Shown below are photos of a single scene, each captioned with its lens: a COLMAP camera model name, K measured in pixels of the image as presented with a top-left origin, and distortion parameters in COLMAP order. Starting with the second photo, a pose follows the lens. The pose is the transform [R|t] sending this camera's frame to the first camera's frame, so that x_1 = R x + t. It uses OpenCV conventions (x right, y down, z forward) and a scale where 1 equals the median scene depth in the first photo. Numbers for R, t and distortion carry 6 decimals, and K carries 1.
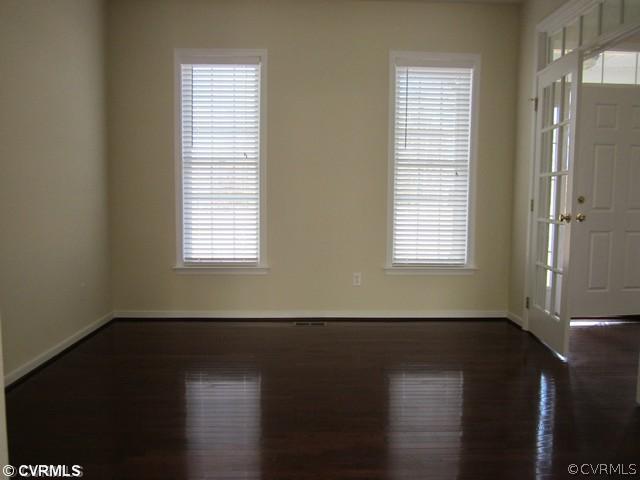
lens RADIAL K [[523.1, 0, 320.0], [0, 523.1, 240.0], [0, 0, 1]] dist [0.002071, 0.003031]
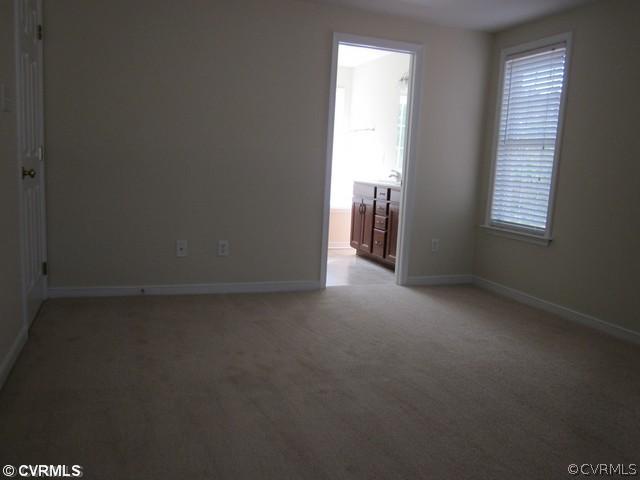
lens RADIAL K [[523.1, 0, 320.0], [0, 523.1, 240.0], [0, 0, 1]] dist [0.002071, 0.003031]
pose [[0.337703, 0.150180, -0.929195, 0.765757], [-0.122837, 0.985778, 0.114681, -0.011352], [0.933203, 0.075412, 0.351348, 0.190563]]
